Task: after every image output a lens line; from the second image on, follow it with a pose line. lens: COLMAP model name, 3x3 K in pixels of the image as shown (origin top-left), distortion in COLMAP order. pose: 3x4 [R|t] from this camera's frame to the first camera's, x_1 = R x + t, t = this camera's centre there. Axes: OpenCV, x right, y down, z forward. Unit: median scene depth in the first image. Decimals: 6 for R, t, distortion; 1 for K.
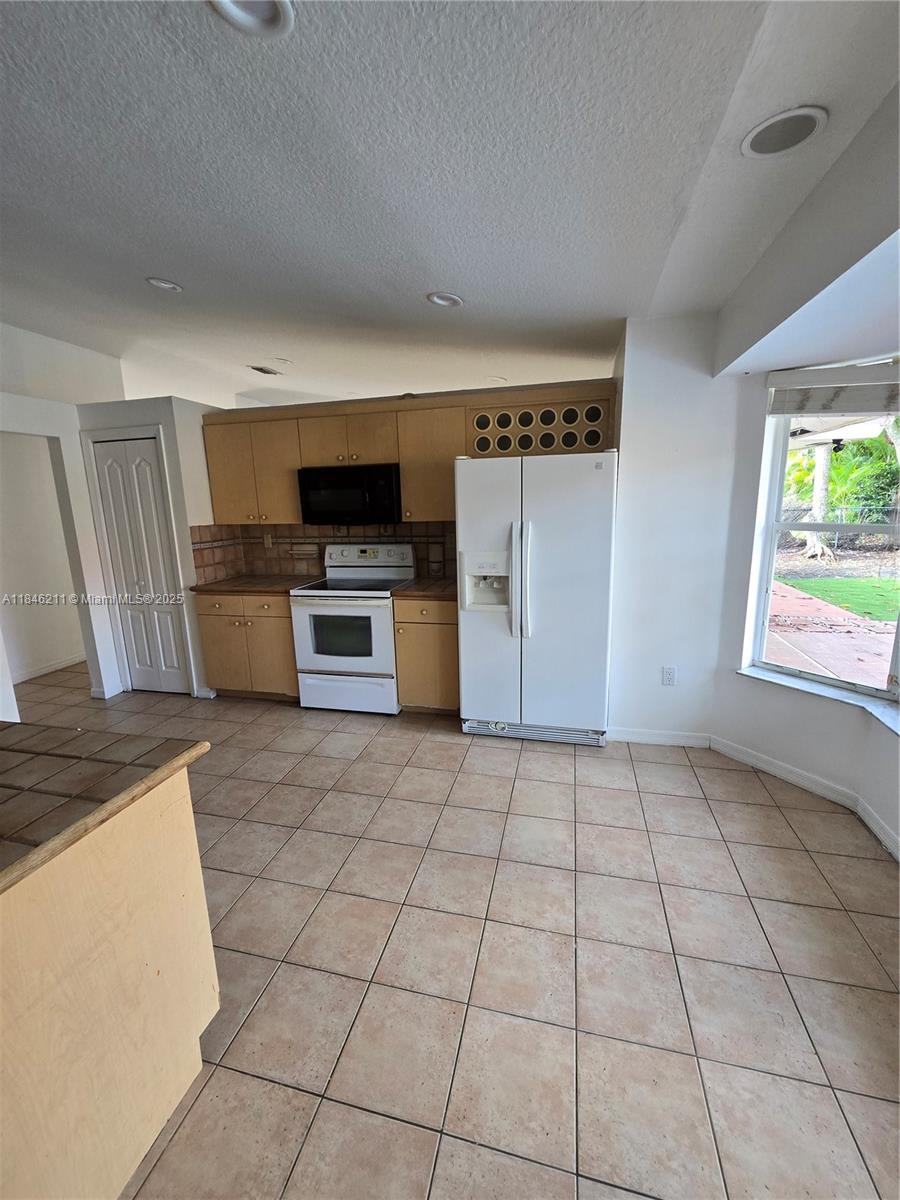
lens RADIAL K [[493.0, 0, 448.9], [0, 493.0, 597.3], [0, 0, 1]] dist [-0.006627, 0.001738]
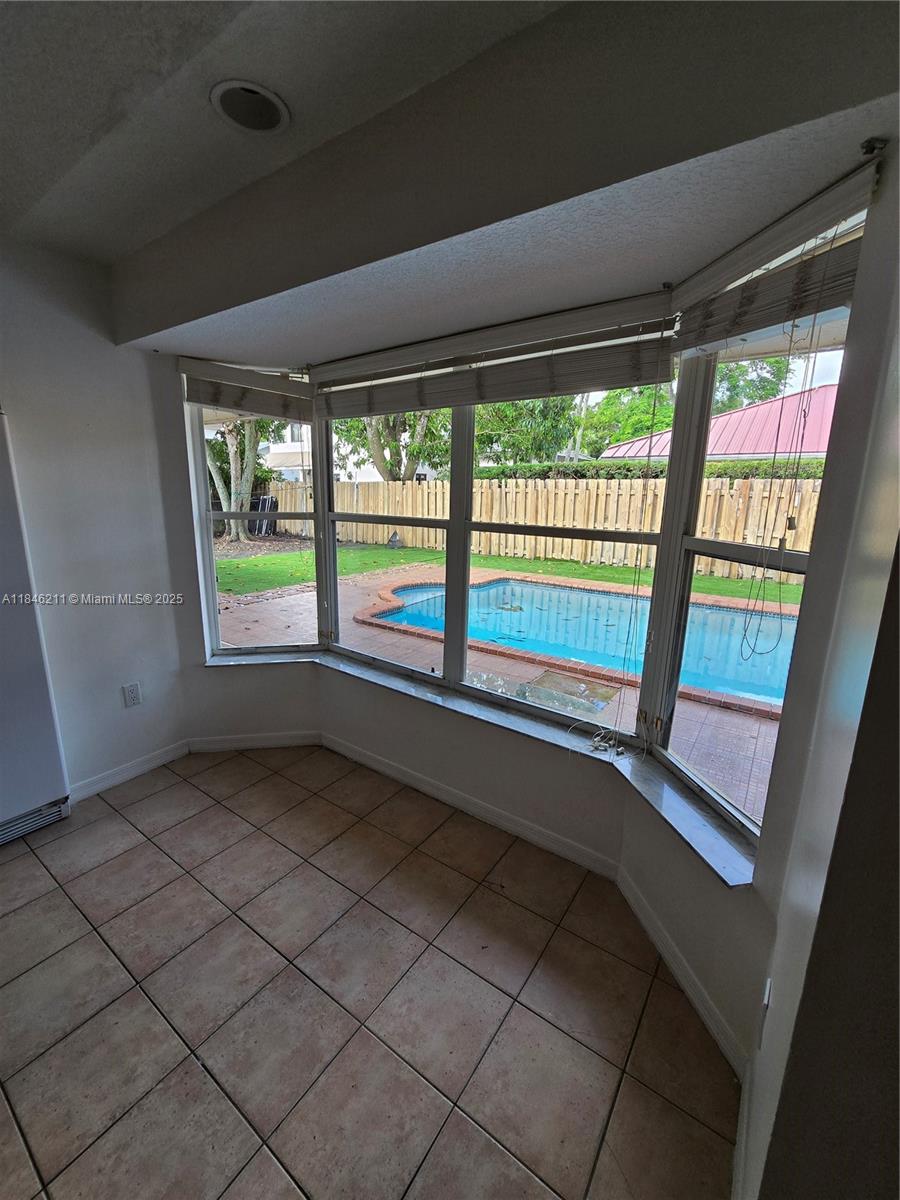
lens RADIAL K [[493.0, 0, 449.5], [0, 493.0, 598.8], [0, 0, 1]] dist [-0.006627, 0.001738]
pose [[0.367863, -0.172205, 0.913795, -0.120873], [0.157427, 0.980051, 0.121316, -0.023717], [-0.916457, 0.099228, 0.387634, 0.184912]]
